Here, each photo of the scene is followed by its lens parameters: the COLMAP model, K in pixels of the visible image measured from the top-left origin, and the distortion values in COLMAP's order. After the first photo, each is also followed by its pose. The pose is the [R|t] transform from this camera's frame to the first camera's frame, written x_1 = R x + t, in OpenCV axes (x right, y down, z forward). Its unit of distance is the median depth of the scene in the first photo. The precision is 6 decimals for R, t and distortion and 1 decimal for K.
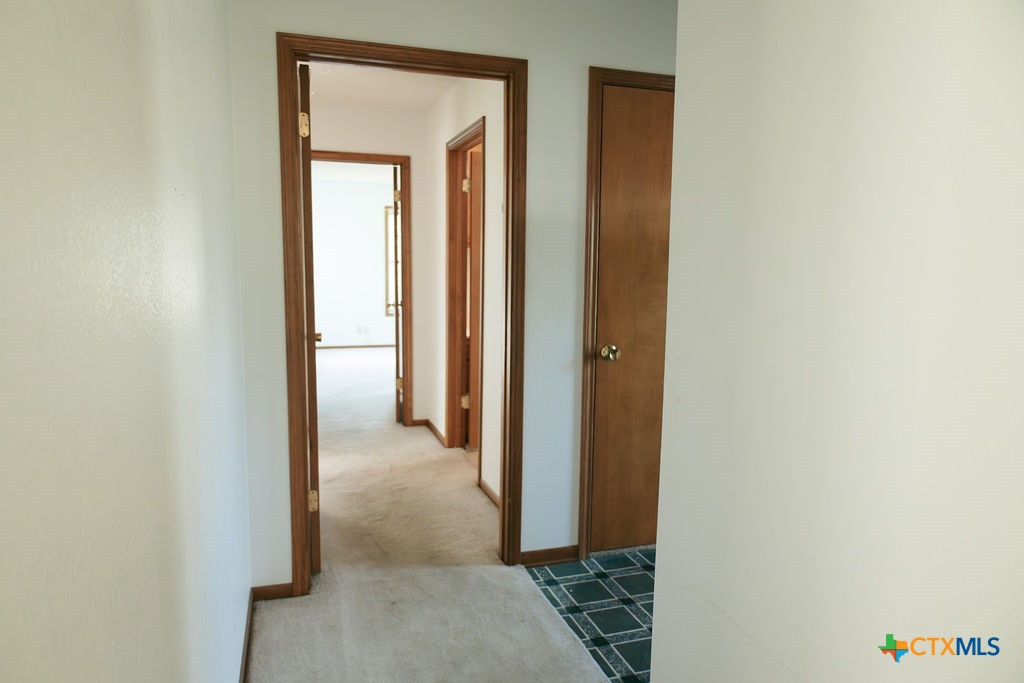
lens RADIAL K [[669.4, 0, 507.5], [0, 669.4, 344.7], [0, 0, 1]] dist [-0.003504, 0.004232]
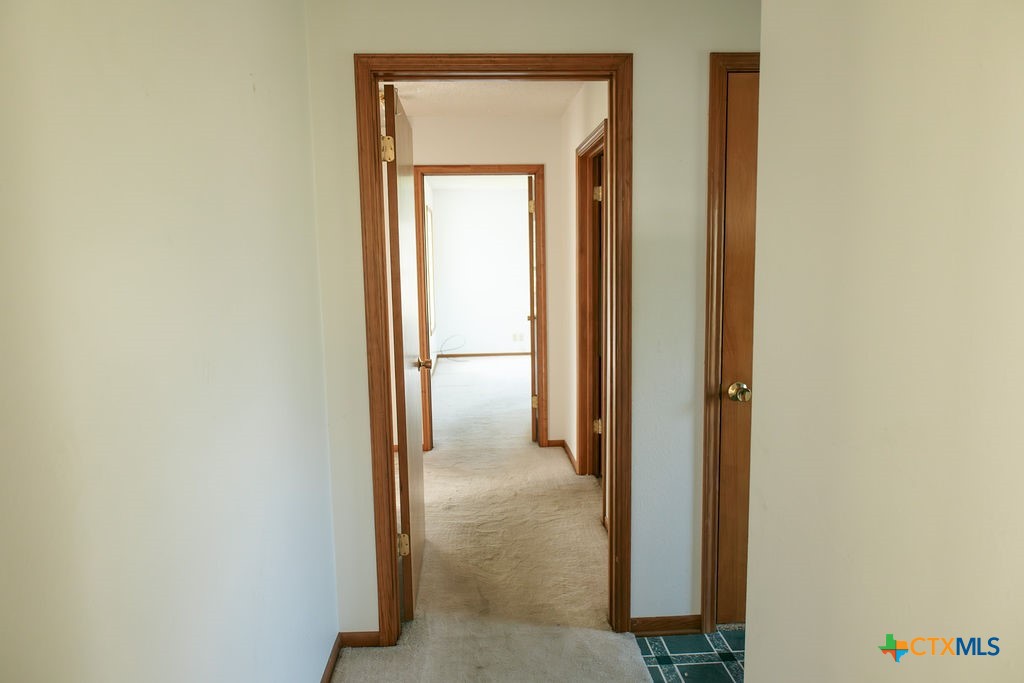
lens RADIAL K [[669.4, 0, 507.5], [0, 669.4, 344.7], [0, 0, 1]] dist [-0.003504, 0.004232]
pose [[0.966592, 0.001289, -0.256318, 0.088095], [-0.000685, 0.999997, 0.002447, -0.049002], [0.256320, -0.002190, 0.966589, 0.116372]]
